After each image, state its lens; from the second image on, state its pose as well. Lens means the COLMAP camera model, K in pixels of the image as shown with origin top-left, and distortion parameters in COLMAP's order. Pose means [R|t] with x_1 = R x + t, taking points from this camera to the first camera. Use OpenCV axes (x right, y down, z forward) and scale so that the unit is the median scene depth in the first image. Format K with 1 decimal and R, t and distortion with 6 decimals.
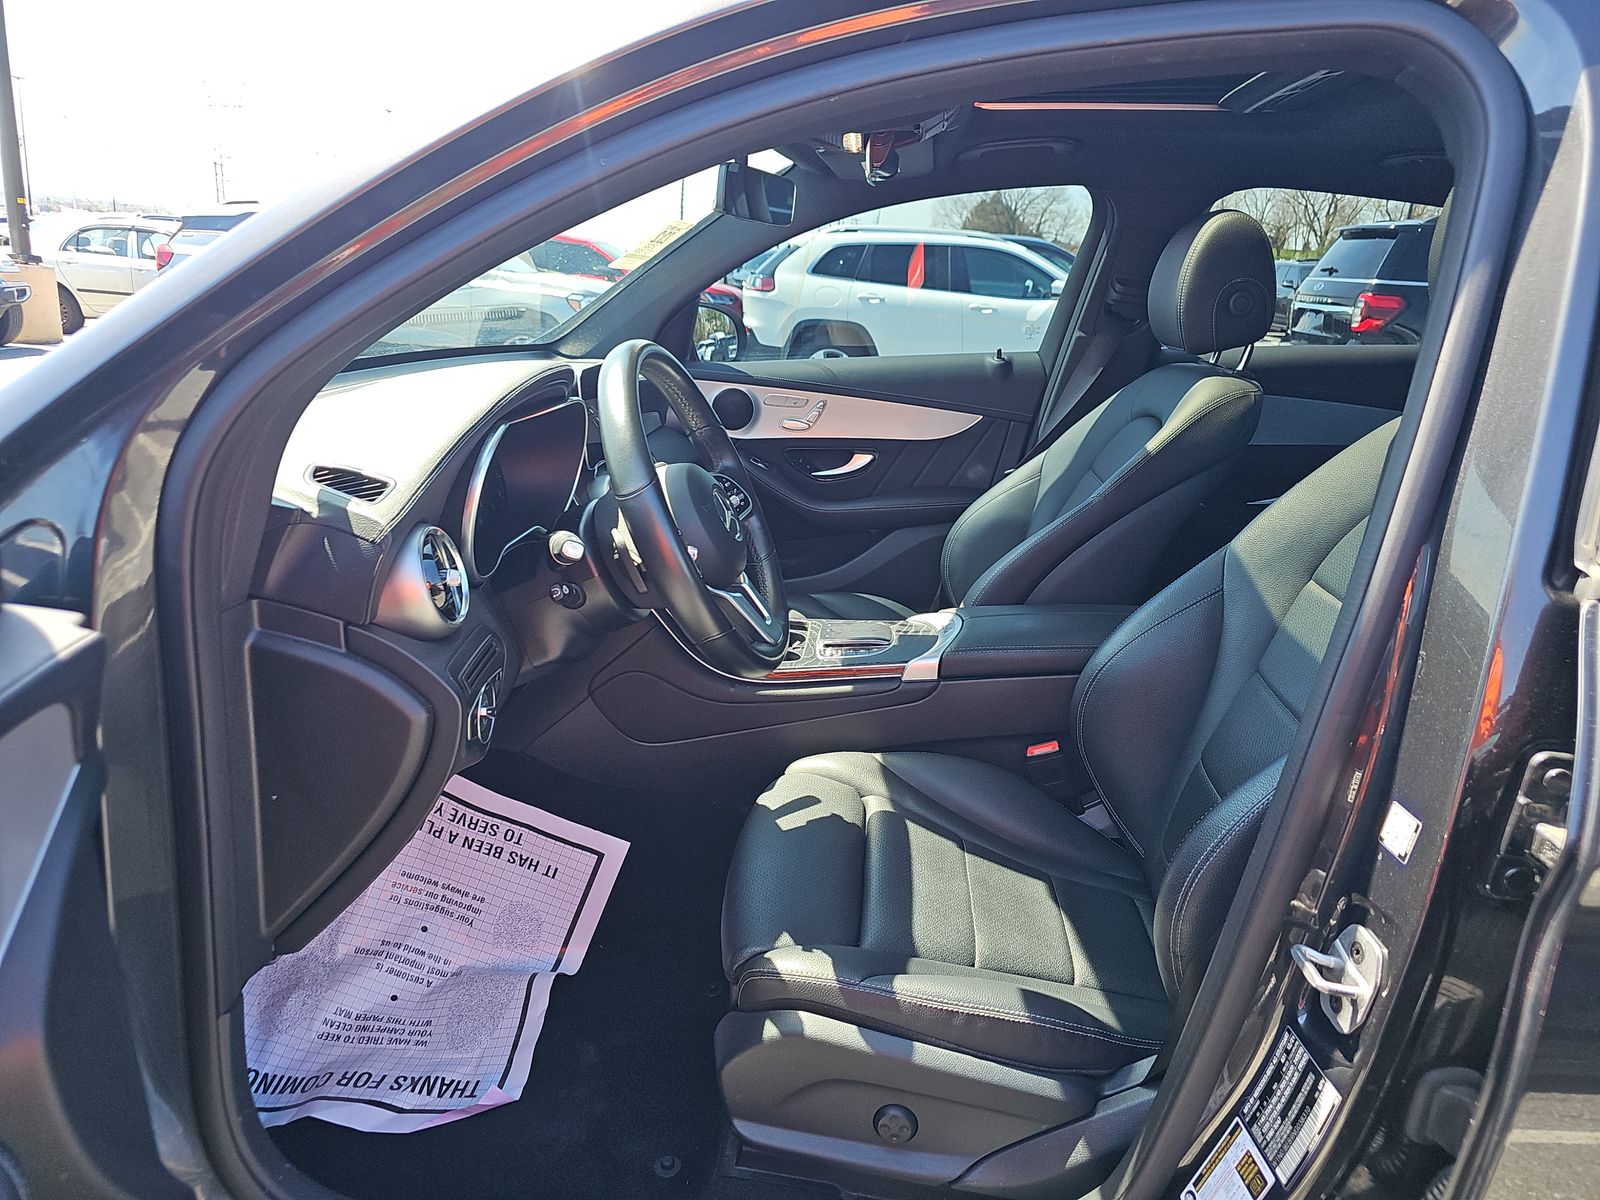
lens RADIAL K [[1071.3, 0, 791.9], [0, 1071.3, 607.8], [0, 0, 1]] dist [0.024089, -0.027362]
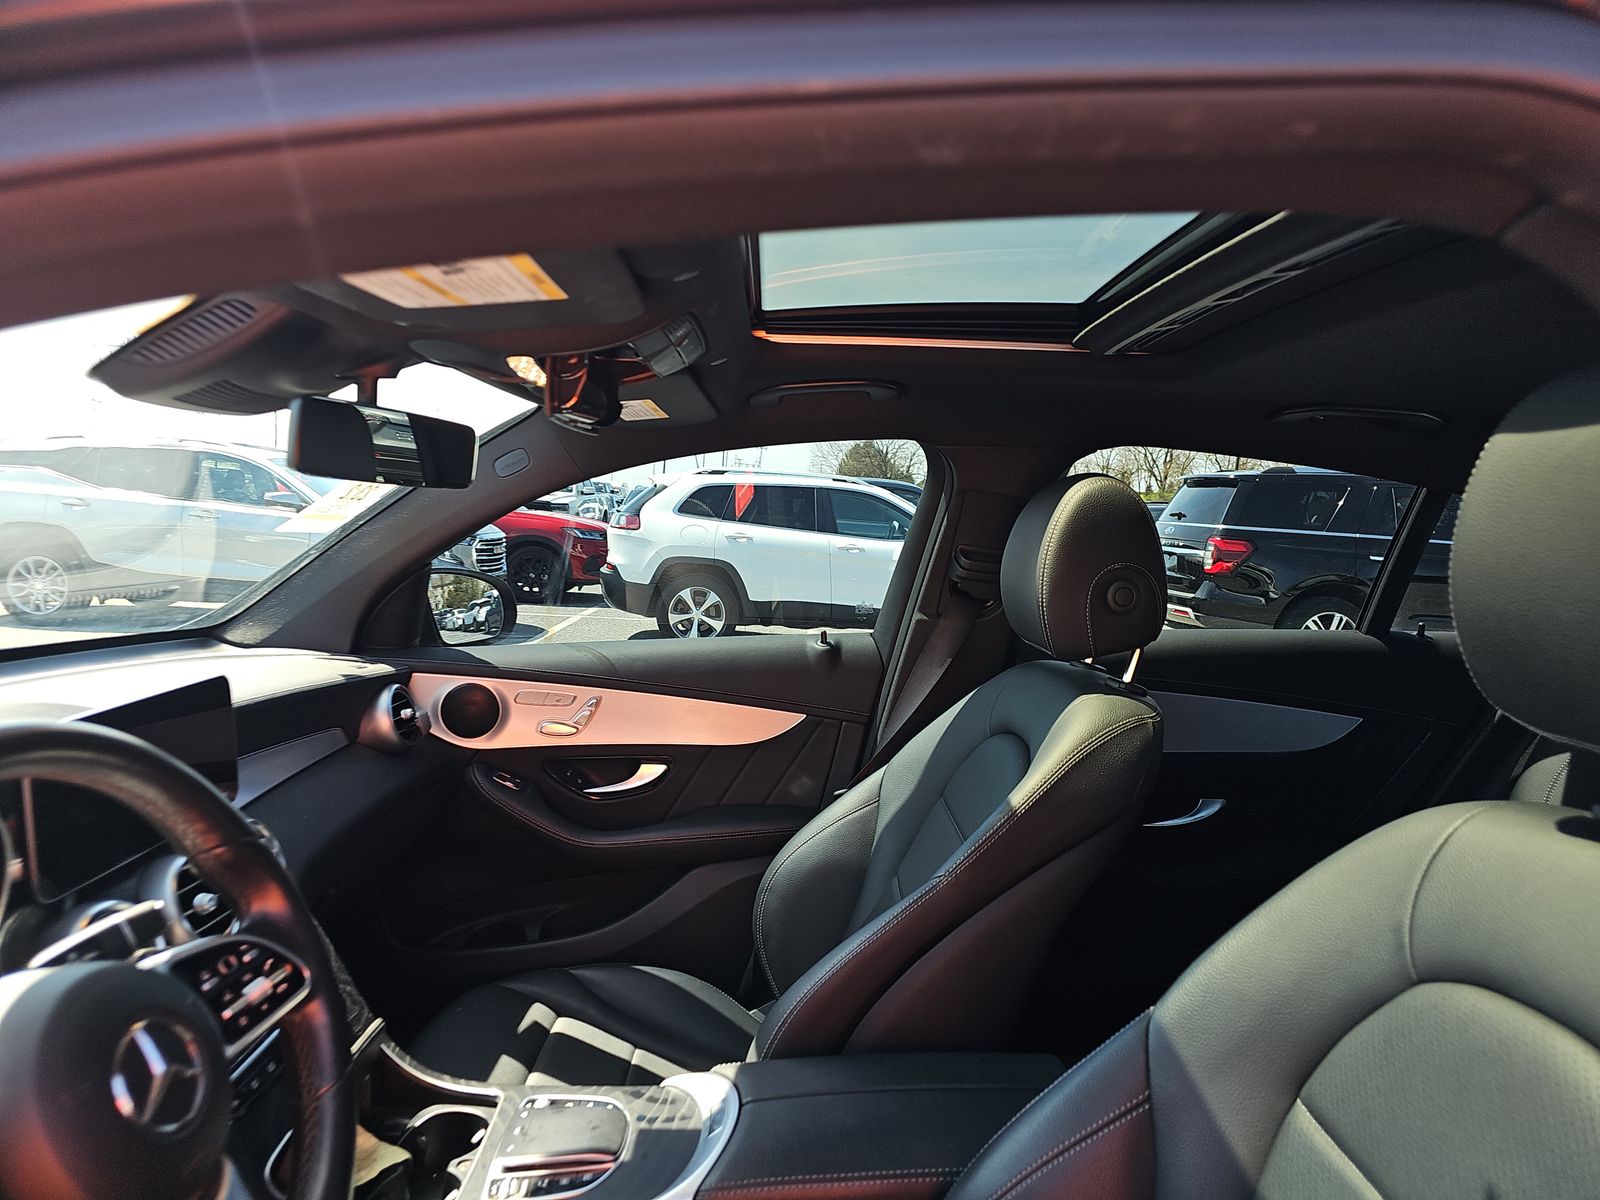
lens RADIAL K [[1071.3, 0, 796.3], [0, 1071.3, 597.3], [0, 0, 1]] dist [0.024089, -0.027362]
pose [[0.993950, 0.002523, 0.109803, 0.085519], [0.021360, 0.976207, -0.215788, -0.094901], [-0.107735, 0.216828, 0.970247, 0.231989]]
